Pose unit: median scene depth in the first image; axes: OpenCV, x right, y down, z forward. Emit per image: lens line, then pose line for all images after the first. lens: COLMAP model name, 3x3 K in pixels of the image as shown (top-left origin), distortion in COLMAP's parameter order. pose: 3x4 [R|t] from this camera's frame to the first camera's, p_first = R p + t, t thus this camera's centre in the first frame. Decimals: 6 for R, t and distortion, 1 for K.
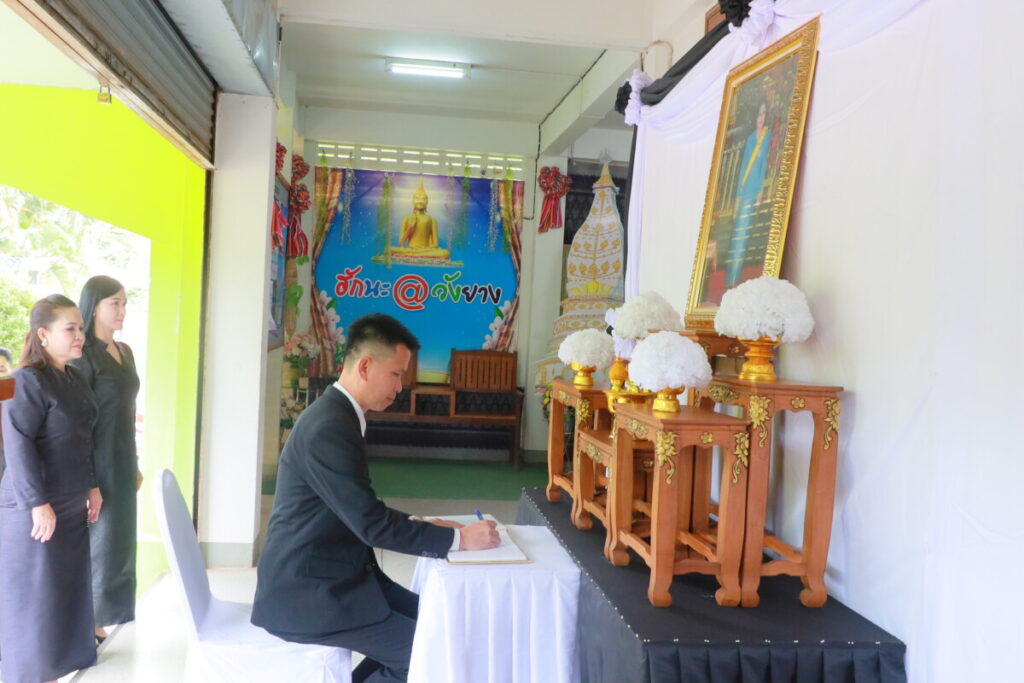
lens RADIAL K [[1016.0, 0, 512.0], [0, 1016.0, 341.5], [0, 0, 1]] dist [0.000606, 0.030351]
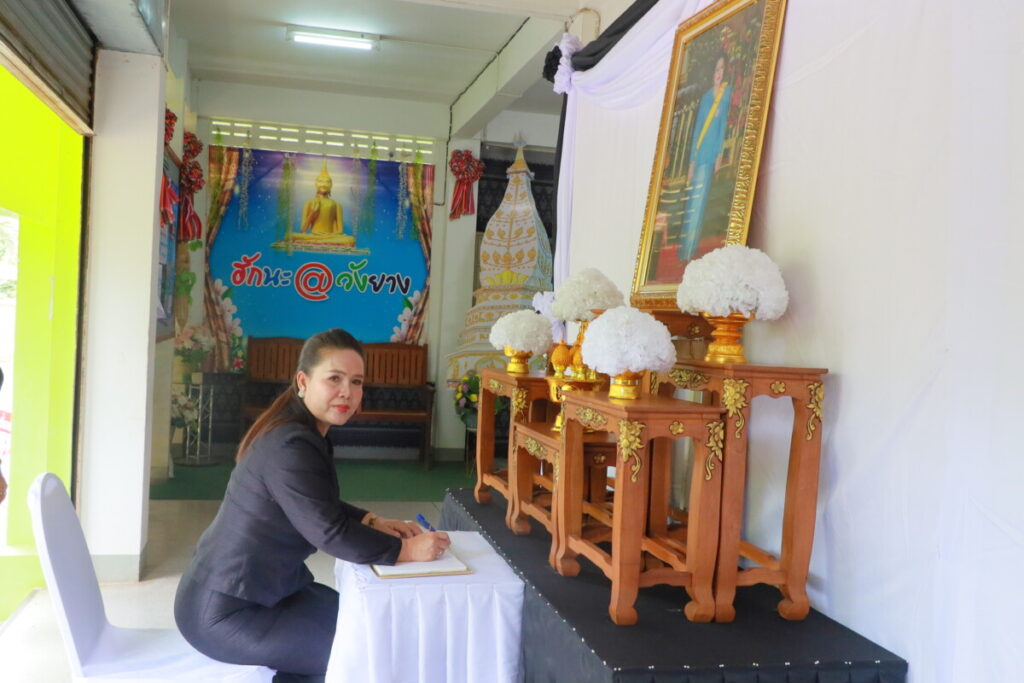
lens RADIAL K [[1016.0, 0, 512.0], [0, 1016.0, 341.5], [0, 0, 1]] dist [0.000606, 0.030351]
pose [[0.995115, -0.001610, 0.098711, -0.021477], [0.001473, 0.999998, 0.001463, 0.012902], [-0.098713, -0.001311, 0.995115, 0.100935]]
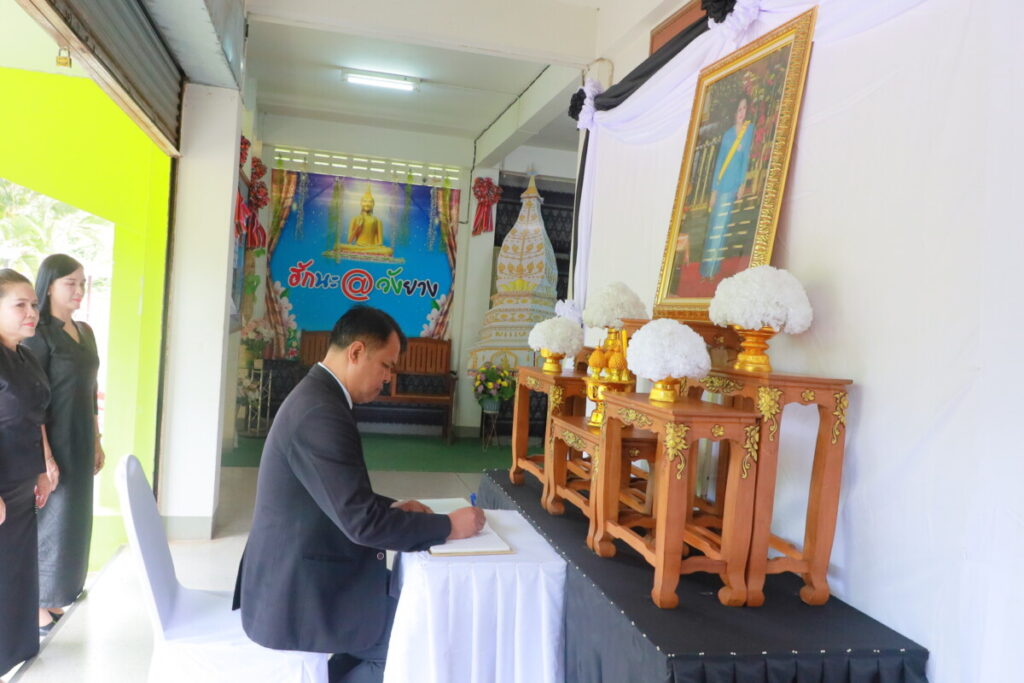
lens RADIAL K [[822.4, 0, 512.0], [0, 822.4, 341.5], [0, 0, 1]] dist [0.007541, -0.000511]
pose [[0.994083, 0.018851, 0.106977, -0.055187], [-0.019959, 0.999758, 0.009298, 0.004890], [-0.106776, -0.011378, 0.994218, 0.165870]]
